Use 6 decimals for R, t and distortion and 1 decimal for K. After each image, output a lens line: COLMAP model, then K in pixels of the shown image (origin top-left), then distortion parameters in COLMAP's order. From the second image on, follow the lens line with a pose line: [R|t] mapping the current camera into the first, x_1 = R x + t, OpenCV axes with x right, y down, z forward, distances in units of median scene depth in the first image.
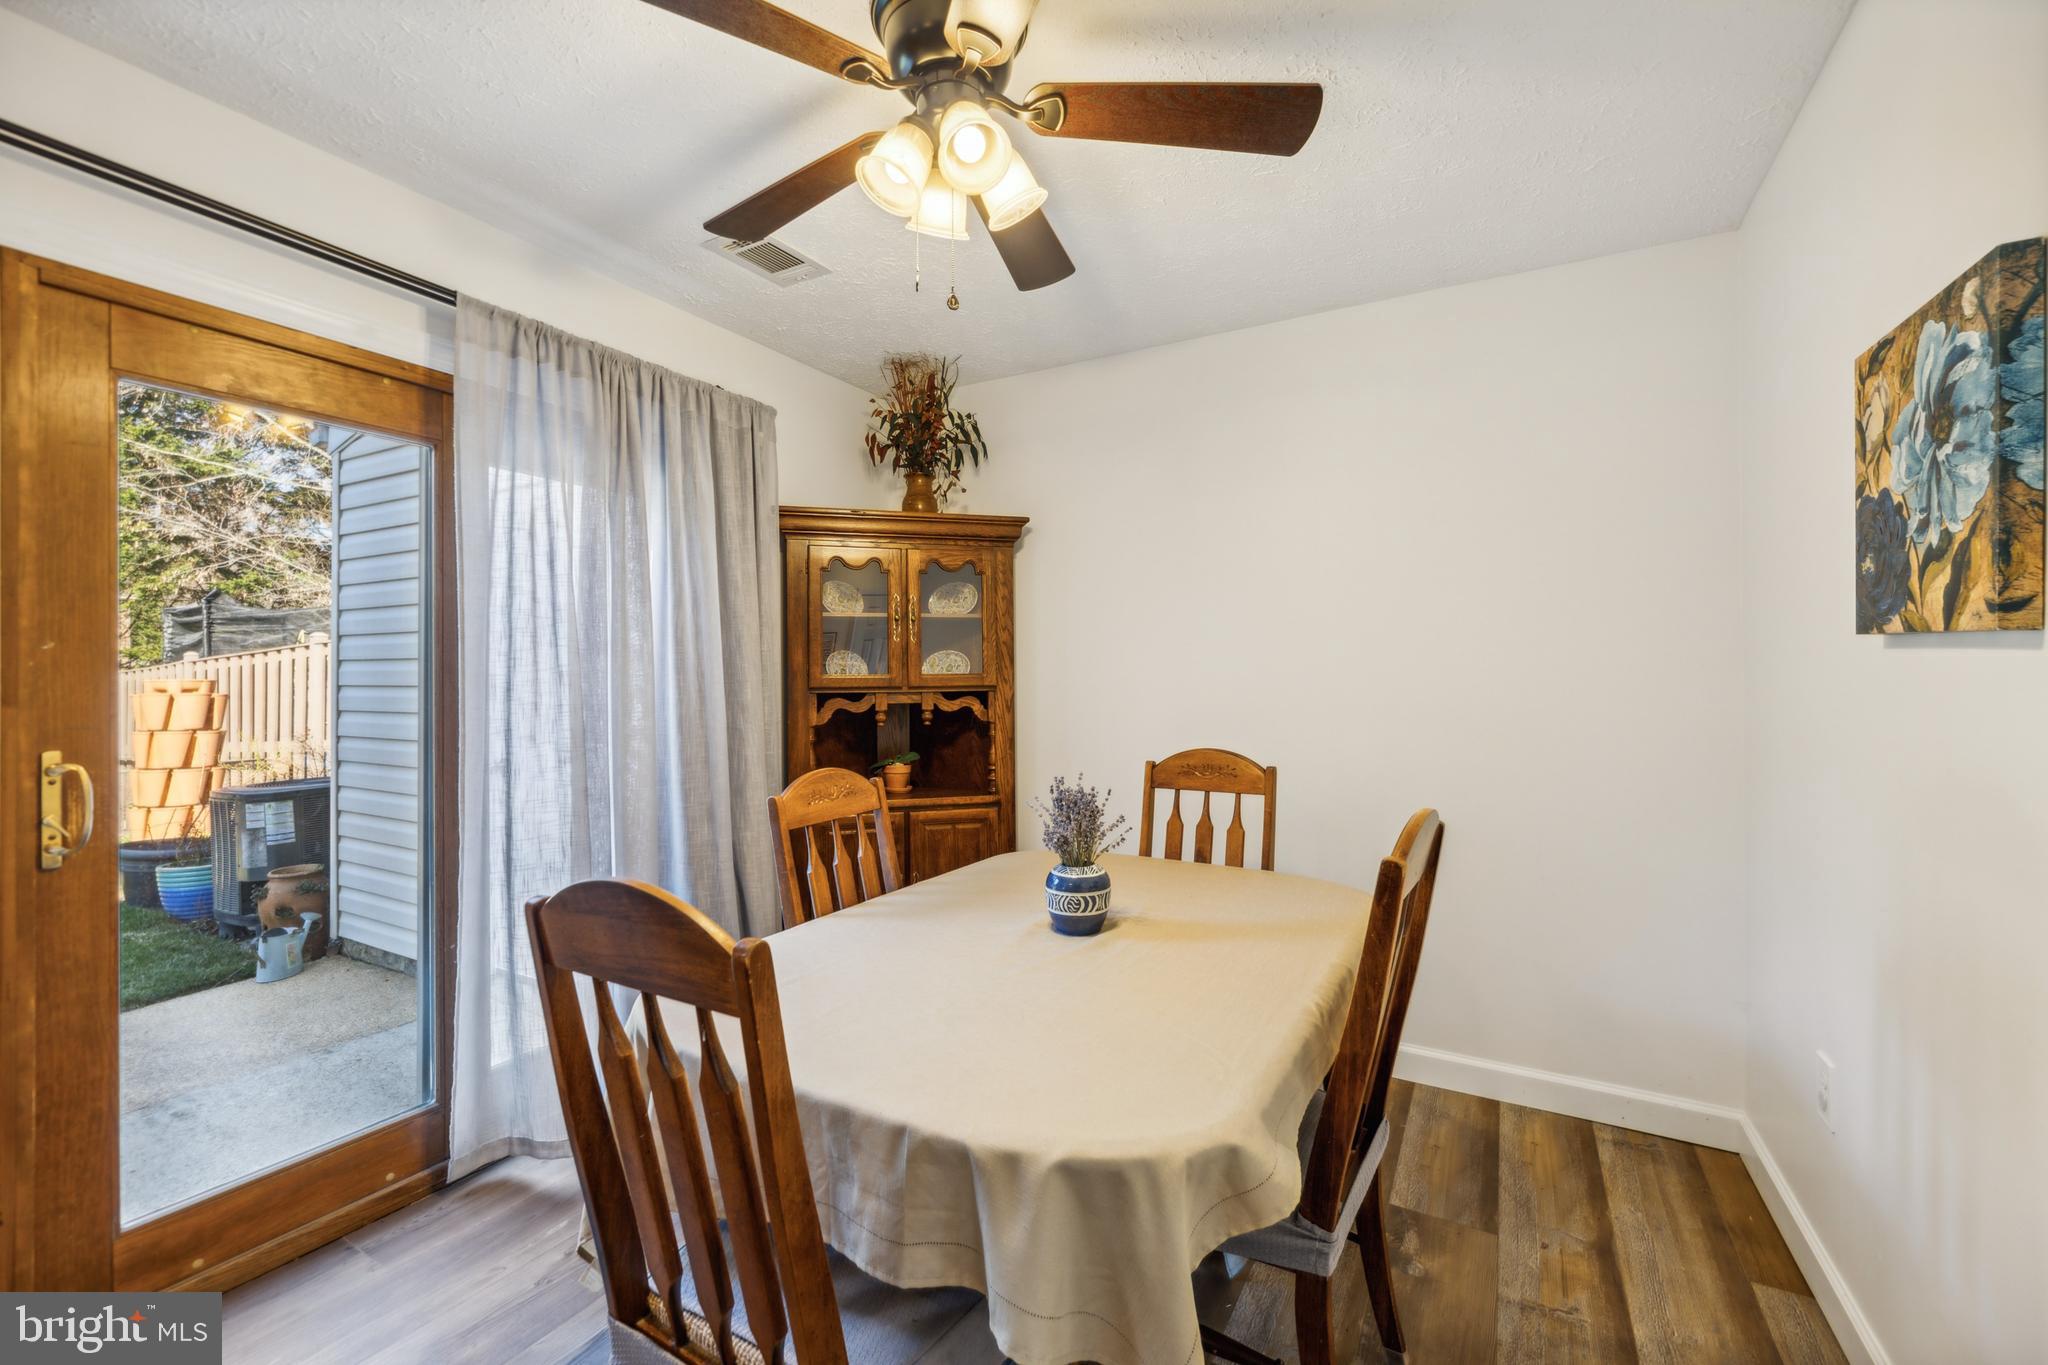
lens RADIAL K [[842.8, 0, 1017.3], [0, 842.8, 673.4], [0, 0, 1]] dist [-0.003903, 0.000205]
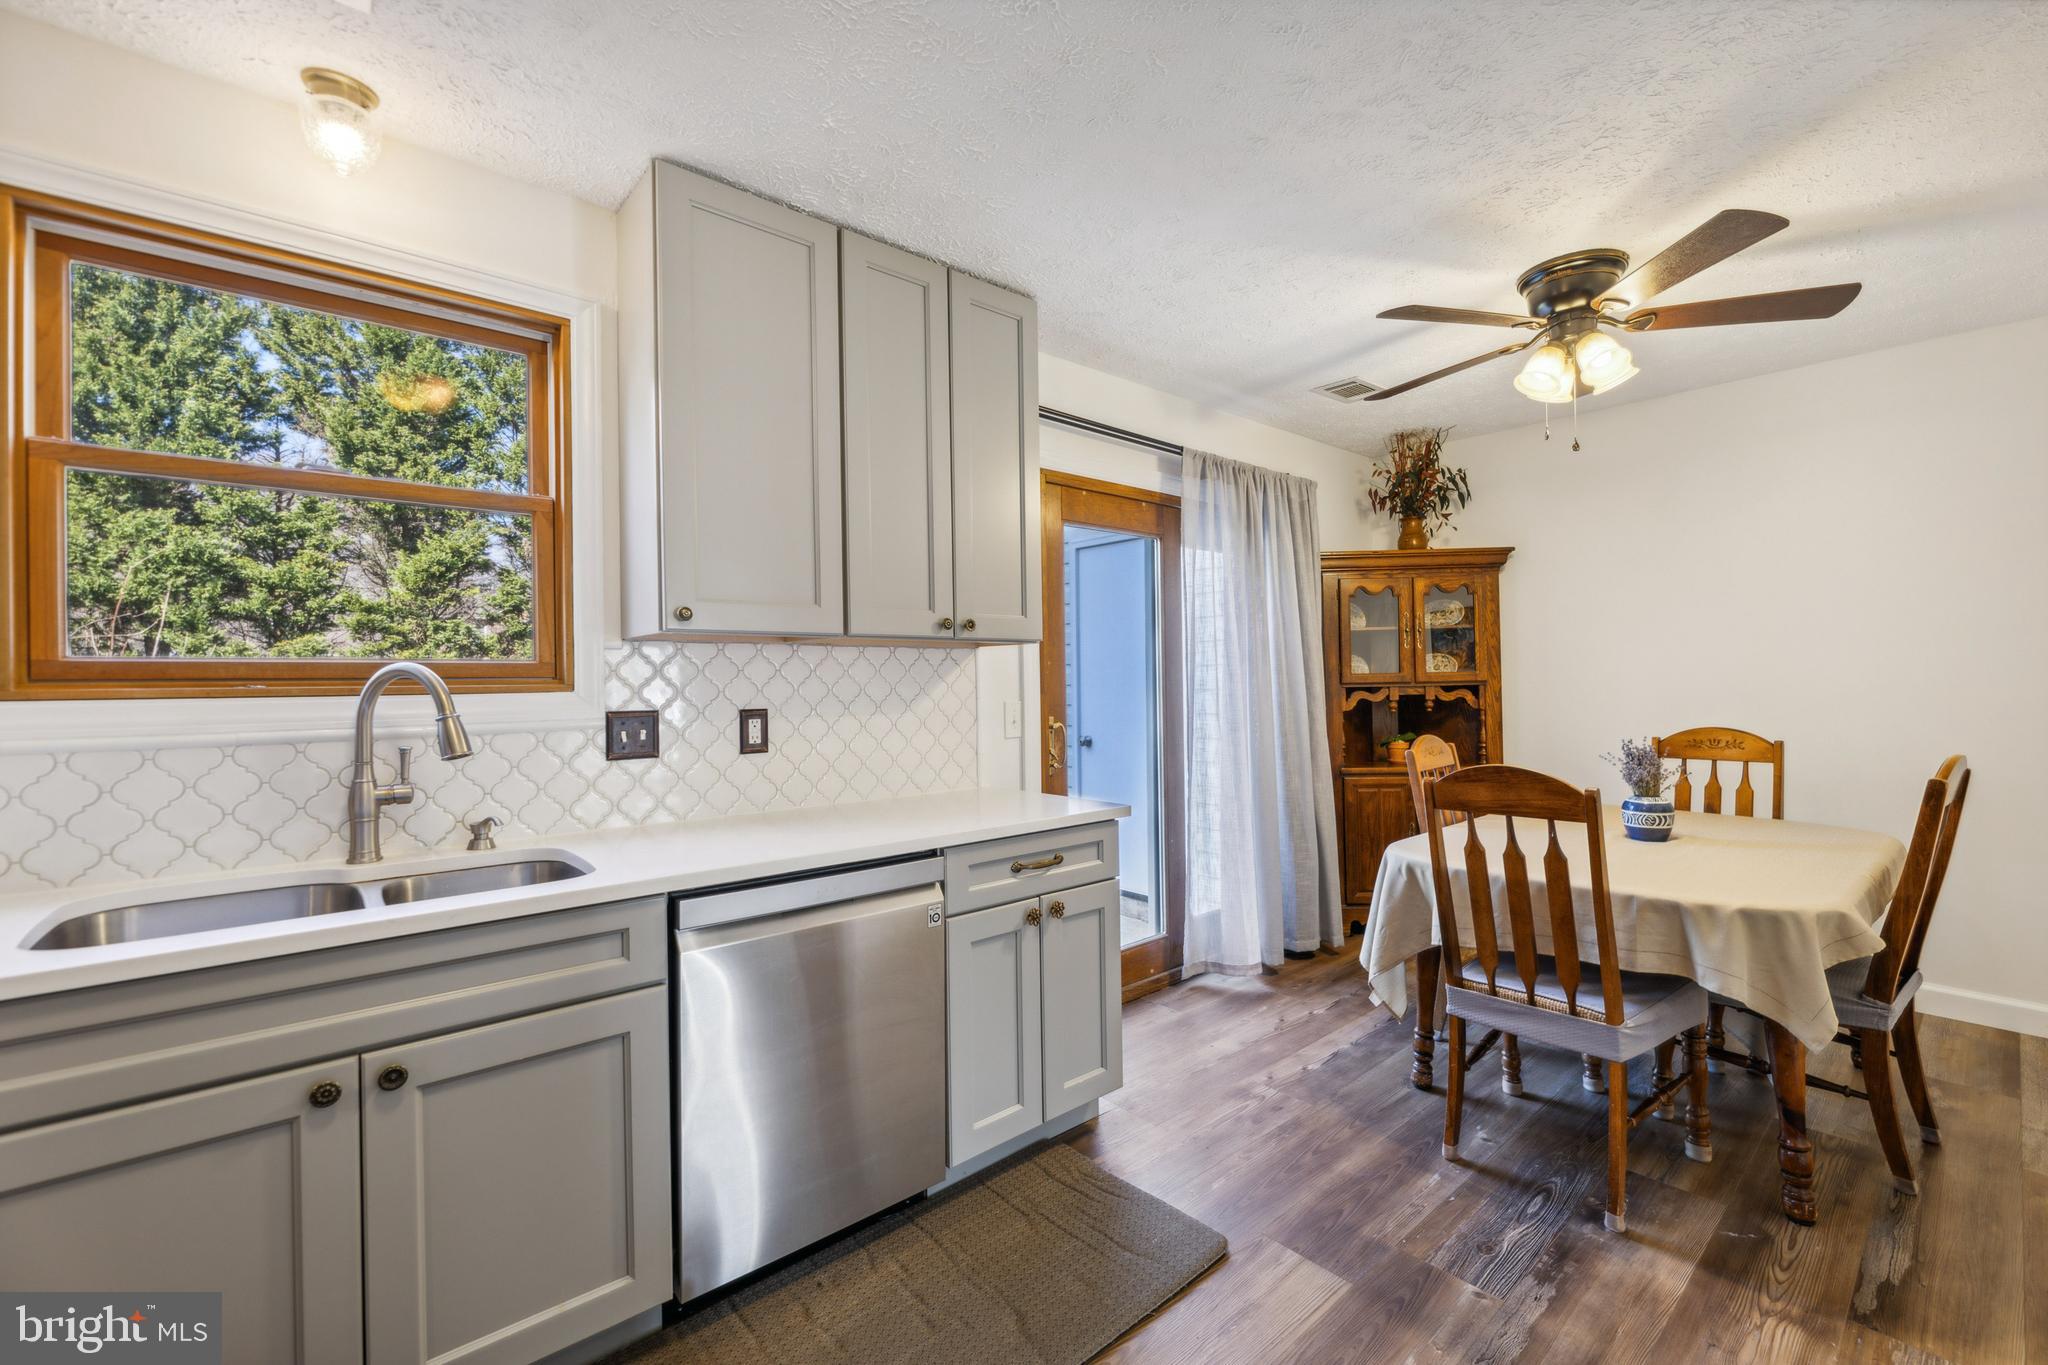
lens RADIAL K [[842.8, 0, 1019.3], [0, 842.8, 678.1], [0, 0, 1]] dist [-0.003903, 0.000205]
pose [[0.941189, -0.011417, -0.337687, -0.342157], [0.013269, 0.999907, 0.003175, -0.003486], [0.337619, -0.007469, 0.941253, -0.572064]]
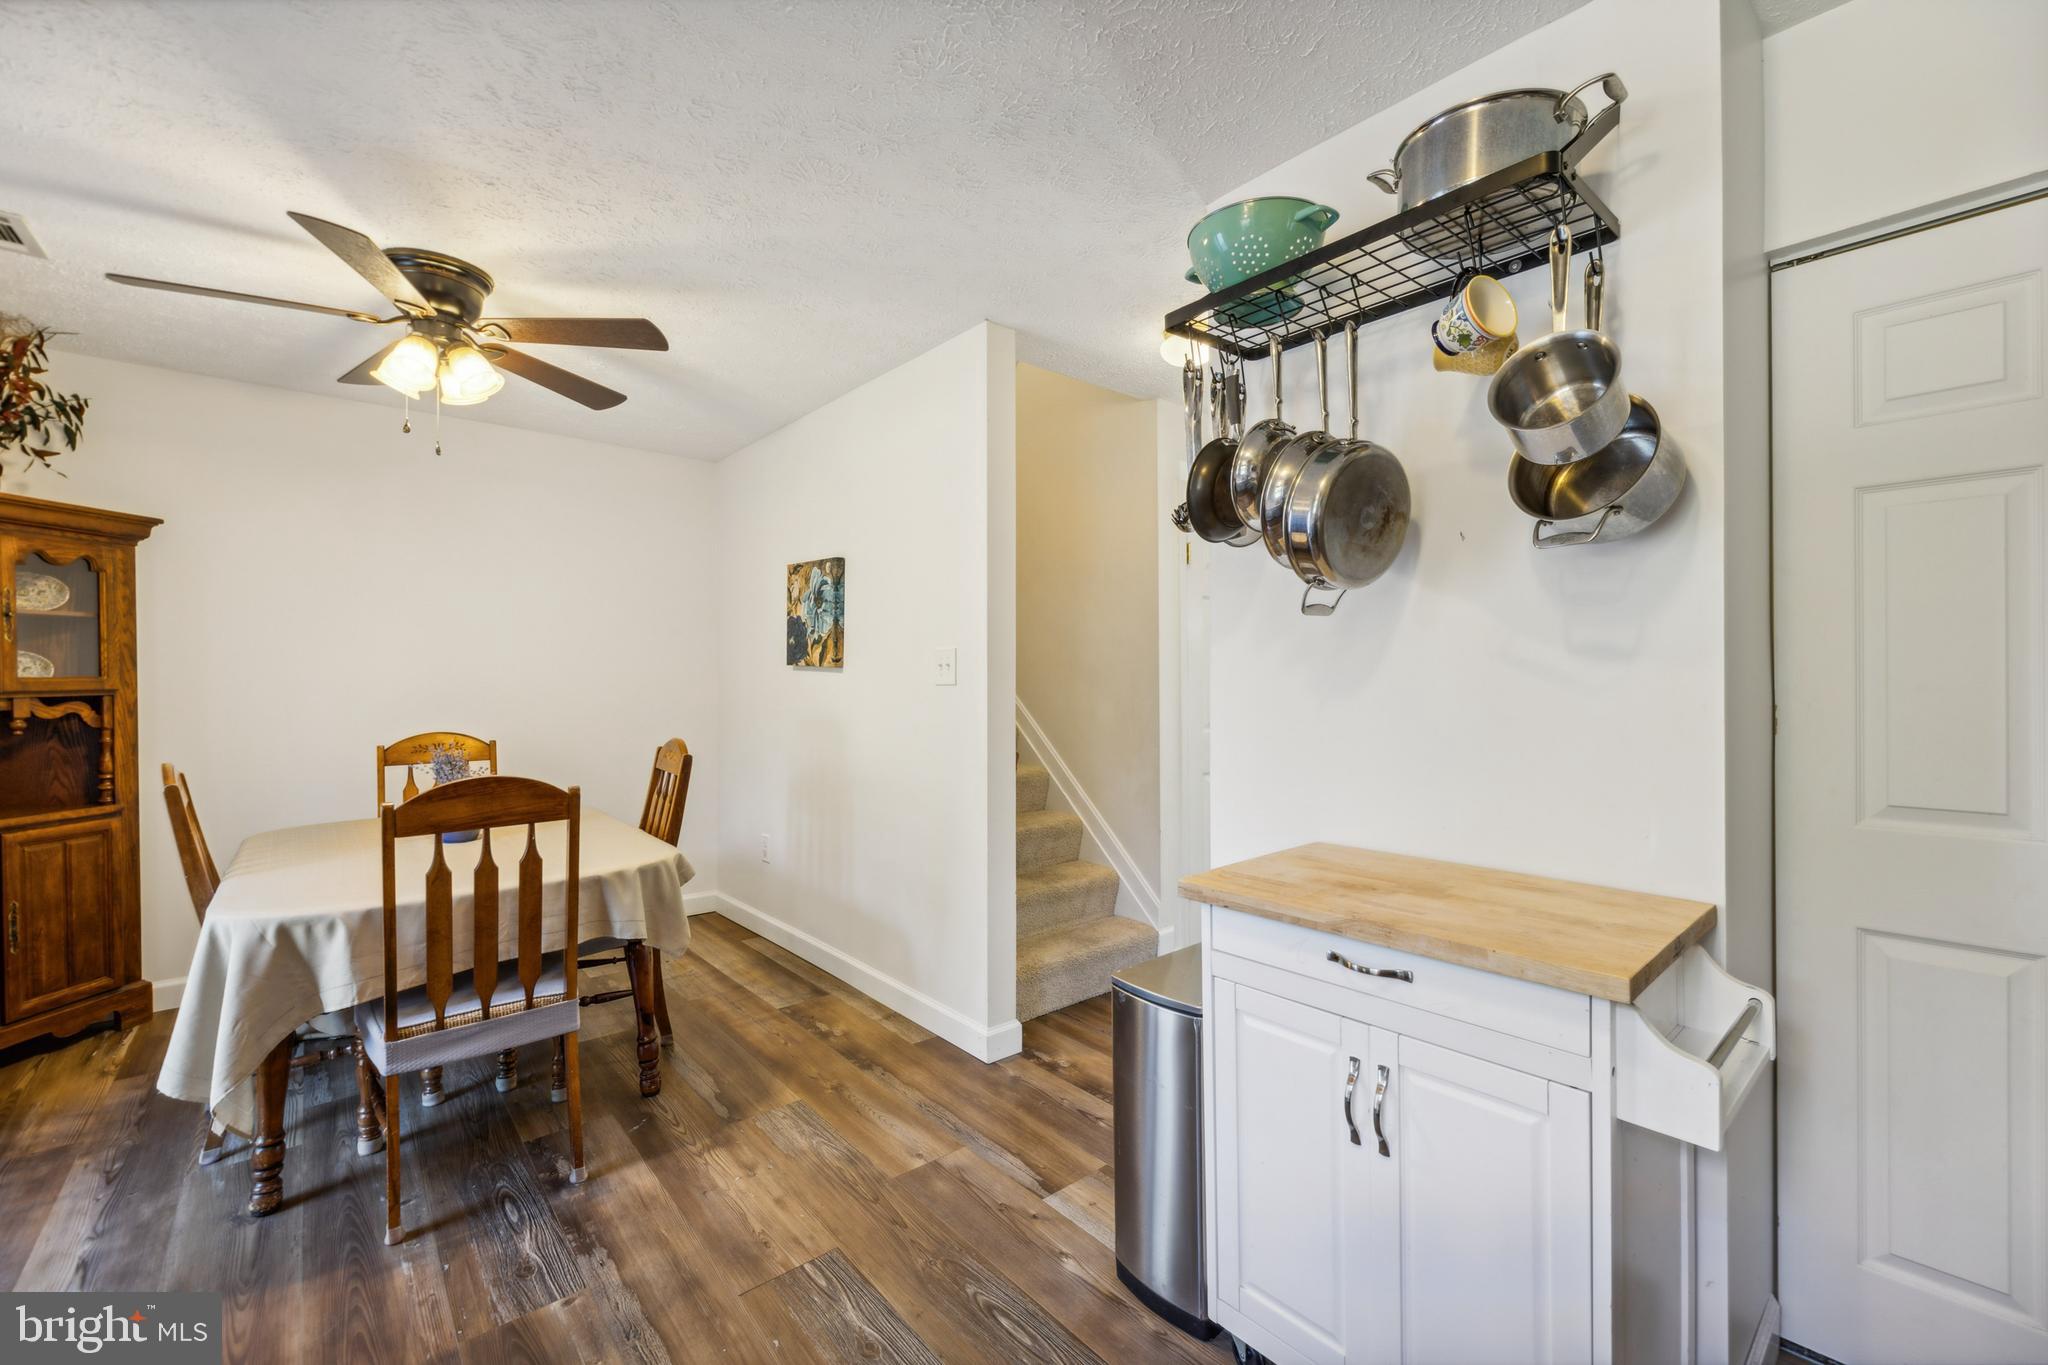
lens RADIAL K [[842.8, 0, 1033.5], [0, 842.8, 677.7], [0, 0, 1]] dist [-0.003903, 0.000205]
pose [[0.327875, 0.001367, 0.944720, -0.763453], [-0.004419, 0.999990, 0.000087, -0.004914], [-0.944711, -0.004203, 0.327878, -0.380438]]
